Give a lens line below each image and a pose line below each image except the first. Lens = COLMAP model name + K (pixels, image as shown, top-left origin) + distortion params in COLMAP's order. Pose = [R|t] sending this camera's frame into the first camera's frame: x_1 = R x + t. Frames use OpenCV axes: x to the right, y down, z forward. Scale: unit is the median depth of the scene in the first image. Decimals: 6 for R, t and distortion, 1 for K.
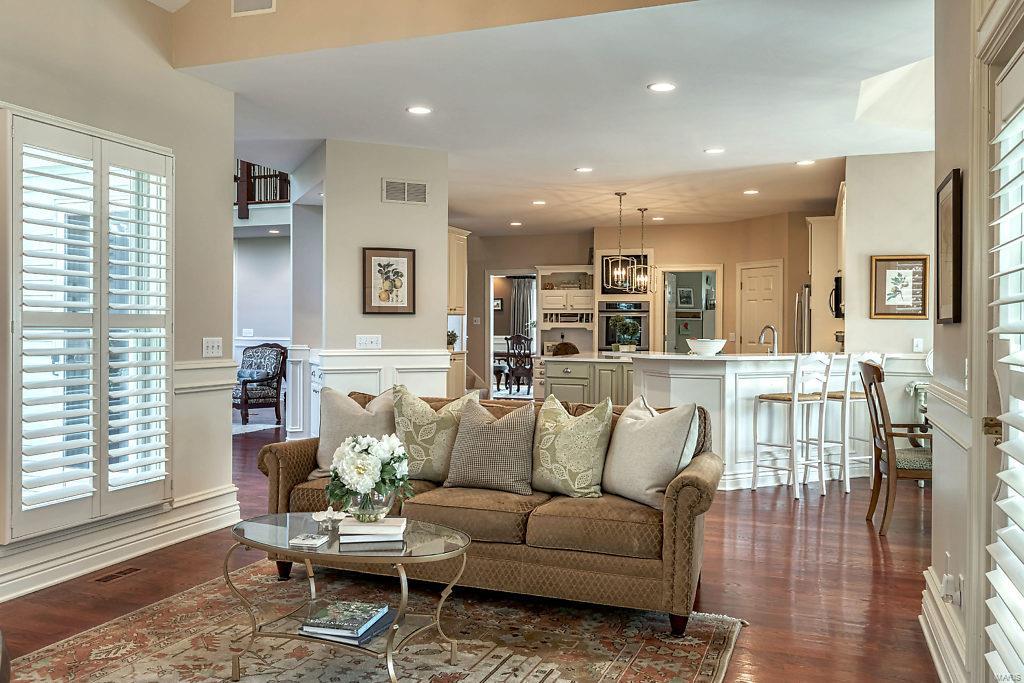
lens RADIAL K [[797.8, 0, 512.0], [0, 797.8, 341.5], [0, 0, 1]] dist [-0.000440, -0.000155]
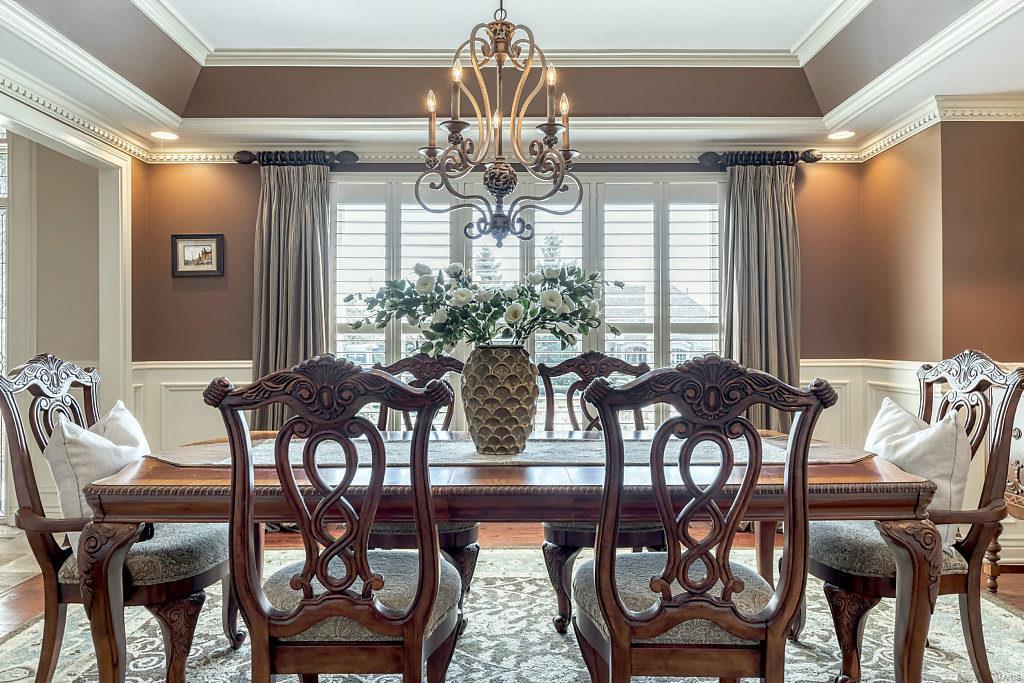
lens RADIAL K [[678.2, 0, 512.0], [0, 678.2, 341.5], [0, 0, 1]] dist [-0.000542, -0.000121]
pose [[0.932724, -0.004655, 0.360560, -0.003276], [0.013140, 0.999691, -0.021084, -0.008806], [-0.360351, 0.024403, 0.932498, 0.862325]]
